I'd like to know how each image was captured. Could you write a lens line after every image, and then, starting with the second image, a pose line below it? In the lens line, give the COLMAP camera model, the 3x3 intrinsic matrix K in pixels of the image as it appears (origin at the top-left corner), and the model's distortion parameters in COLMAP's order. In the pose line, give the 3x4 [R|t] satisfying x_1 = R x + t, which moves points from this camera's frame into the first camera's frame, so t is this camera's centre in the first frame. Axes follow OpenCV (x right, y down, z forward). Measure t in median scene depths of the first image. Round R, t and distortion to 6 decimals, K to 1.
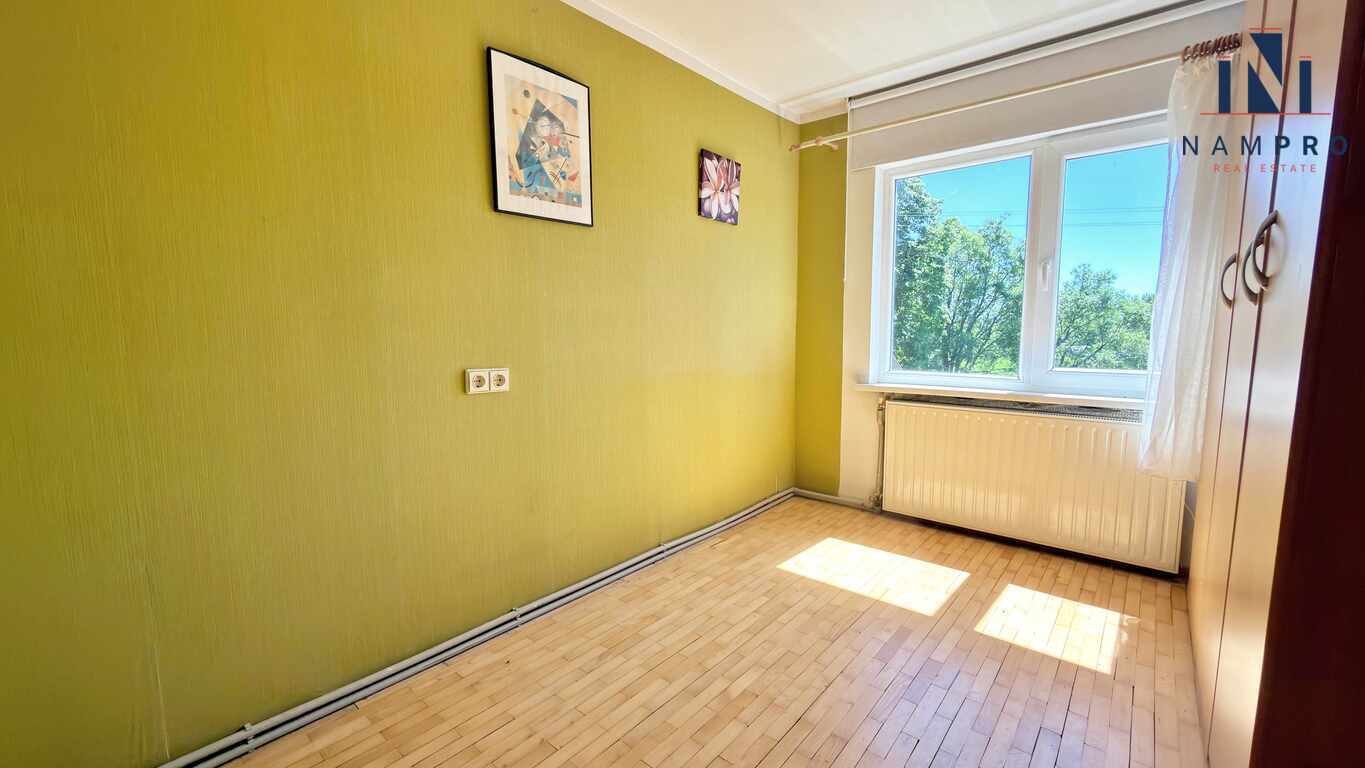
lens RADIAL K [[555.0, 0, 668.0], [0, 555.0, 387.2], [0, 0, 1]] dist [0.000366, 0.000155]
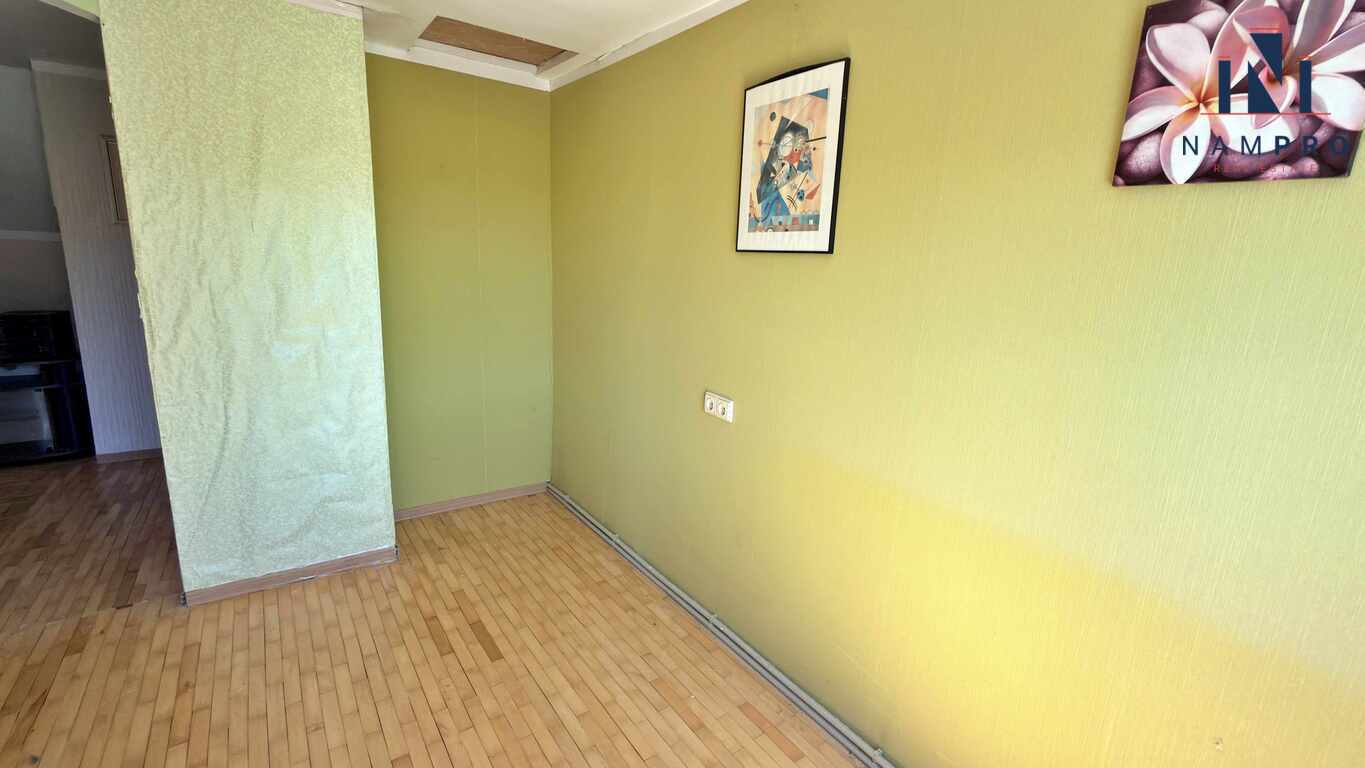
lens RADIAL K [[555.0, 0, 668.0], [0, 555.0, 387.2], [0, 0, 1]] dist [0.000366, 0.000155]
pose [[-0.208720, 0.208624, -0.955464, 0.692719], [-0.151634, 0.958263, 0.242360, -0.281079], [0.966149, 0.195466, -0.168374, 1.008763]]
